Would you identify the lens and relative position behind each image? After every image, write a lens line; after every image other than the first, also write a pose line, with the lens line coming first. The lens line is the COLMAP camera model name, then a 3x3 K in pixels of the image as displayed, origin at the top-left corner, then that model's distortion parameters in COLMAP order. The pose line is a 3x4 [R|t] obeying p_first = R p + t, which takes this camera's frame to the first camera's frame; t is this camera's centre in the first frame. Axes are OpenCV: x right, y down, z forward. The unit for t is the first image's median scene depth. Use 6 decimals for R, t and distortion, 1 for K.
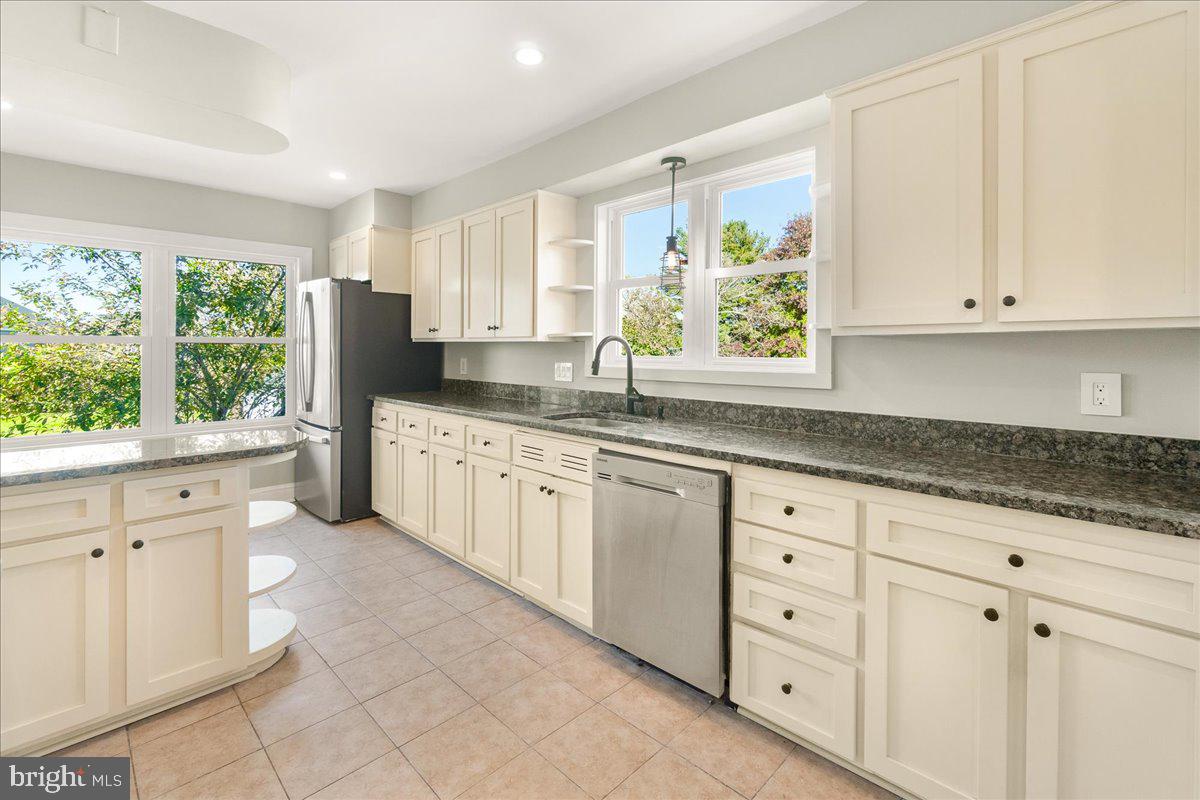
lens RADIAL K [[537.2, 0, 599.1], [0, 537.2, 394.0], [0, 0, 1]] dist [-0.000943, -0.000203]
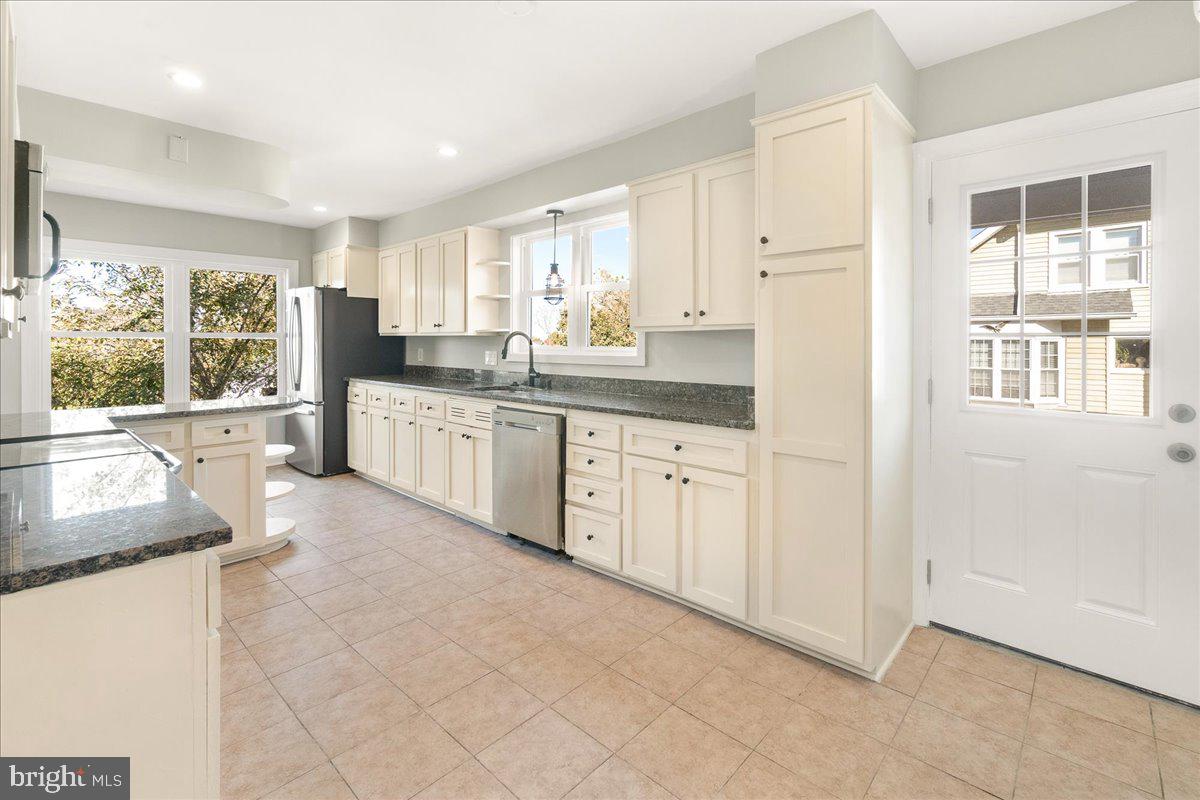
lens RADIAL K [[536.0, 0, 598.4], [0, 536.0, 385.1], [0, 0, 1]] dist [-0.001698, -0.000222]
pose [[0.999451, -0.005573, 0.032662, 0.189552], [0.005672, 0.999980, -0.002921, 0.038378], [-0.032645, 0.003105, 0.999462, -0.421812]]
